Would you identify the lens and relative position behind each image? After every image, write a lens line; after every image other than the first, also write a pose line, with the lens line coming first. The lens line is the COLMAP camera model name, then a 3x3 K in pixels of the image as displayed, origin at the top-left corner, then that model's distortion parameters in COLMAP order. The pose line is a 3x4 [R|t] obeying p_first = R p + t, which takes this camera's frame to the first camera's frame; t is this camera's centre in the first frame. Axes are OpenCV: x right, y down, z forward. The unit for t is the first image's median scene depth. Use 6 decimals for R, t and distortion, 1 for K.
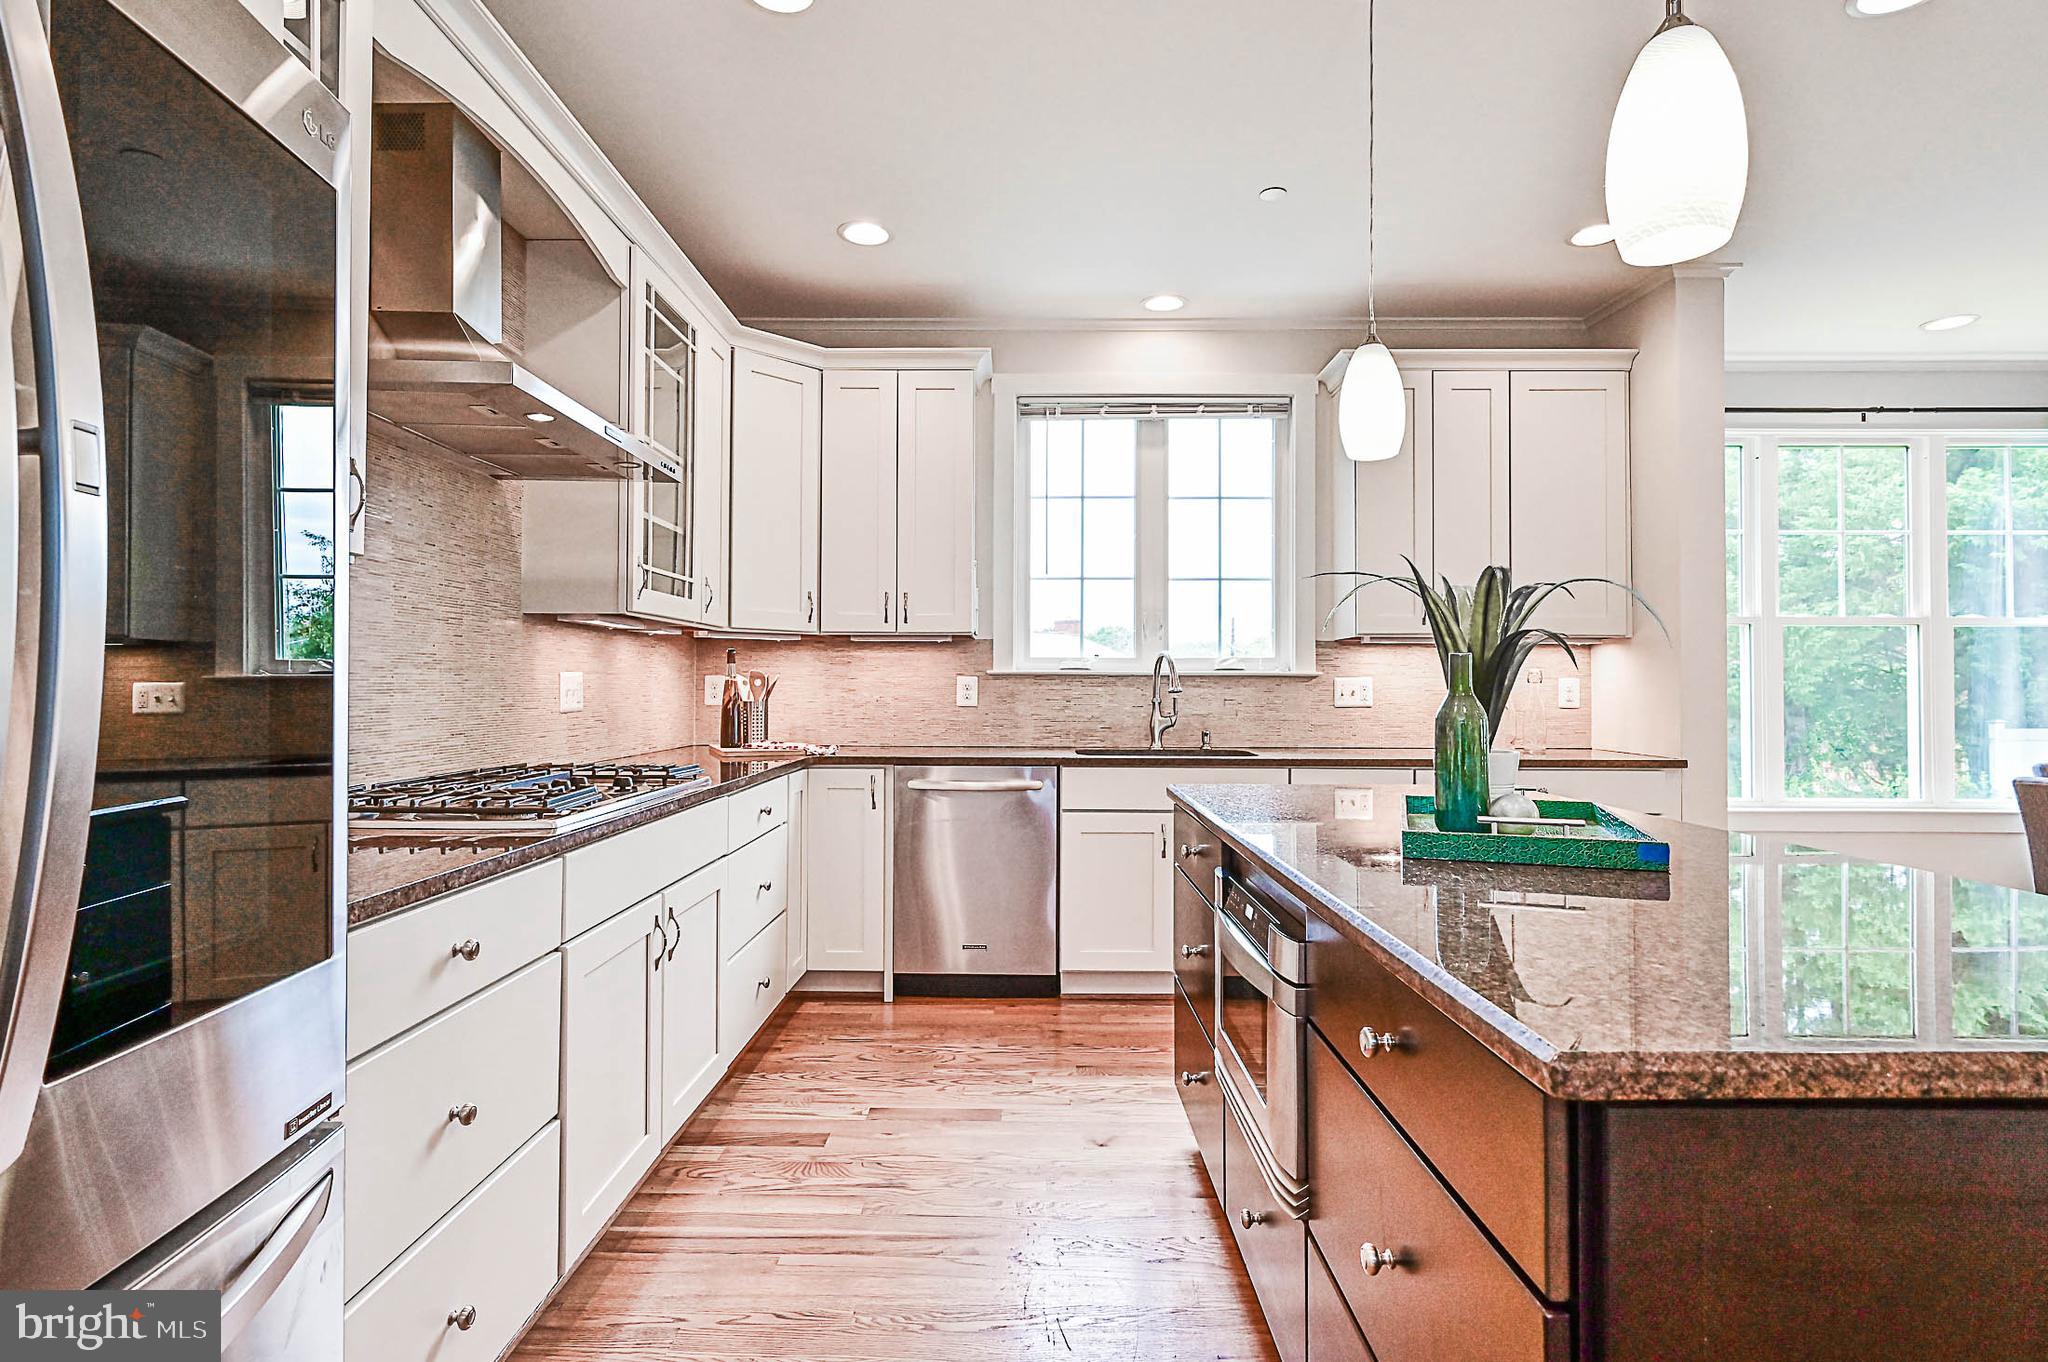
lens RADIAL K [[1068.9, 0, 976.1], [0, 1068.9, 675.9], [0, 0, 1]] dist [-0.006495, 0.004621]
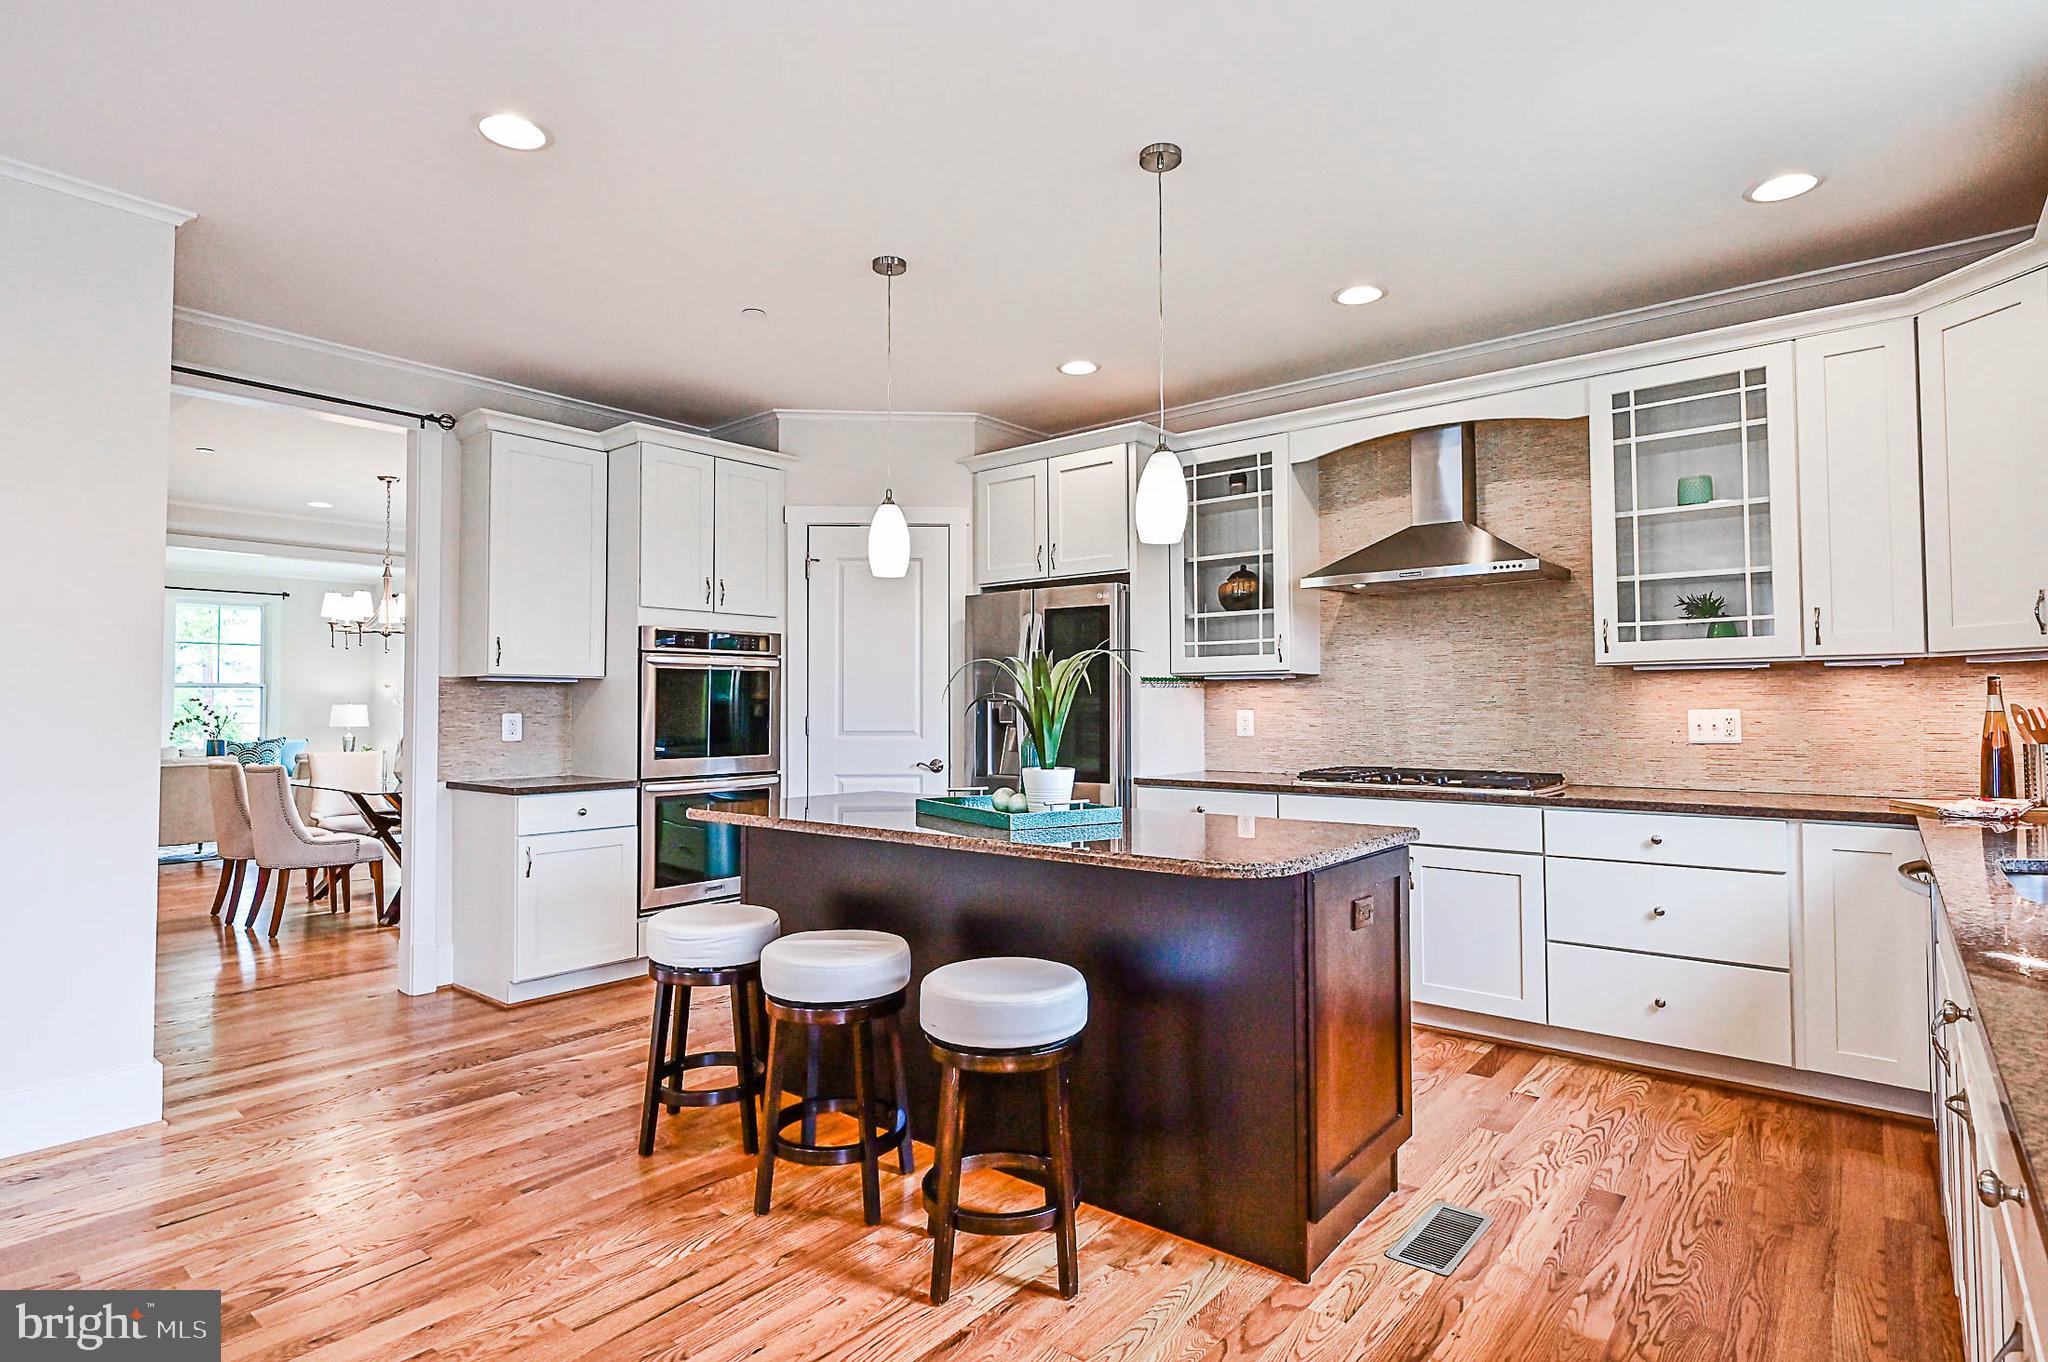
lens RADIAL K [[1068.9, 0, 1021.3], [0, 1068.9, 660.7], [0, 0, 1]] dist [-0.006495, 0.004621]
pose [[-0.627567, -0.036793, -0.777693, 0.748452], [0.010717, 0.998380, -0.055882, -0.000615], [0.778489, -0.043404, -0.626156, 0.850174]]
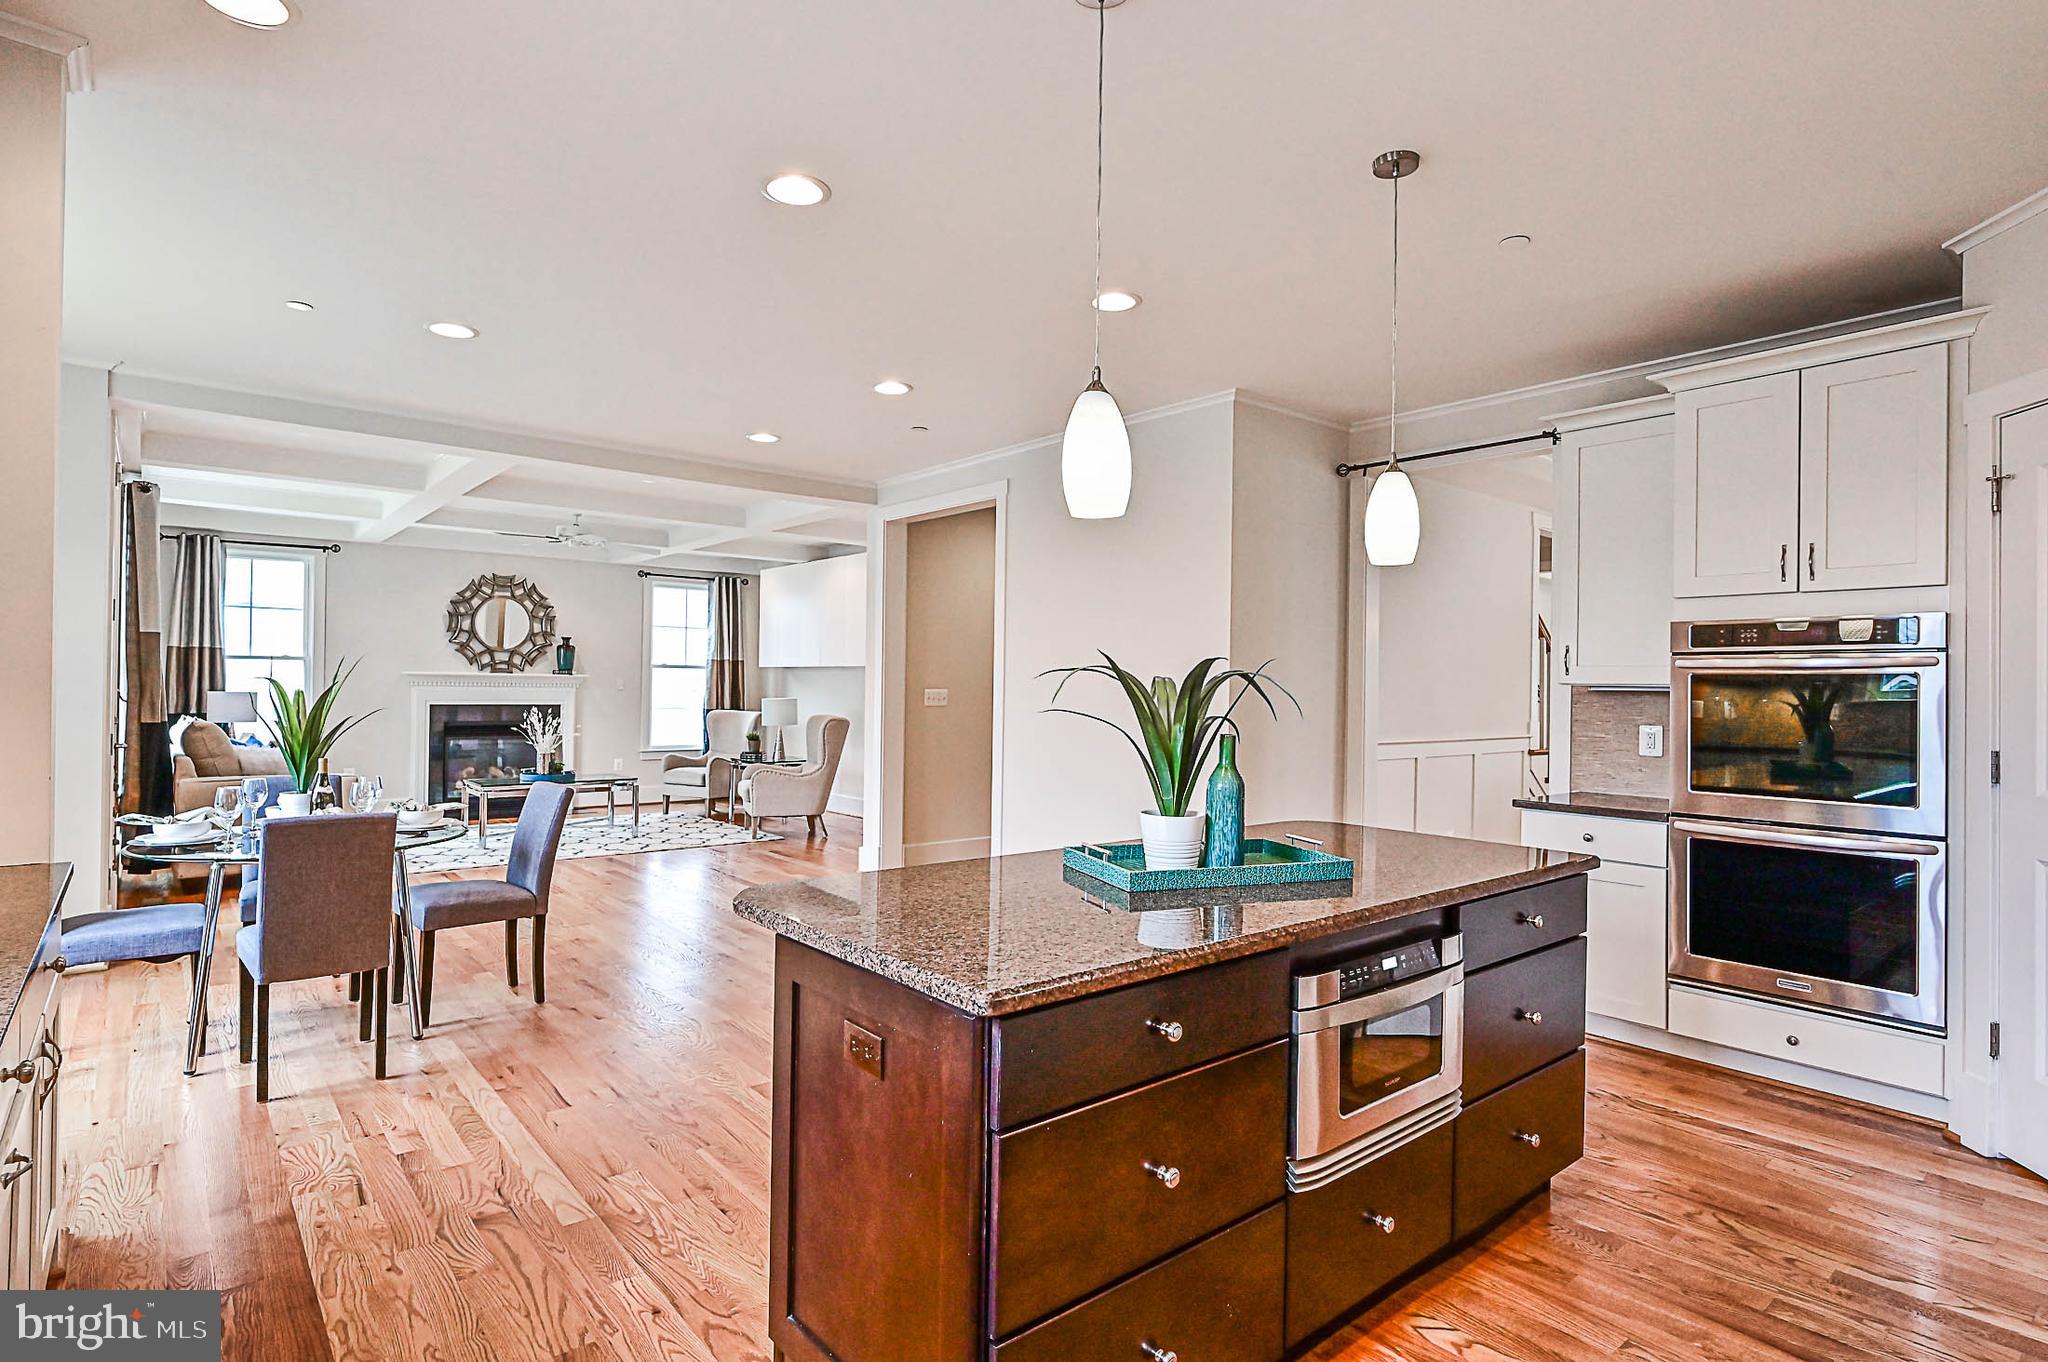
lens RADIAL K [[1068.9, 0, 1025.4], [0, 1068.9, 679.3], [0, 0, 1]] dist [-0.006495, 0.004621]
pose [[-0.645079, -0.008485, 0.764069, -0.142919], [-0.025117, 0.999633, -0.010105, -0.030535], [-0.763703, -0.025710, -0.645056, 0.844219]]
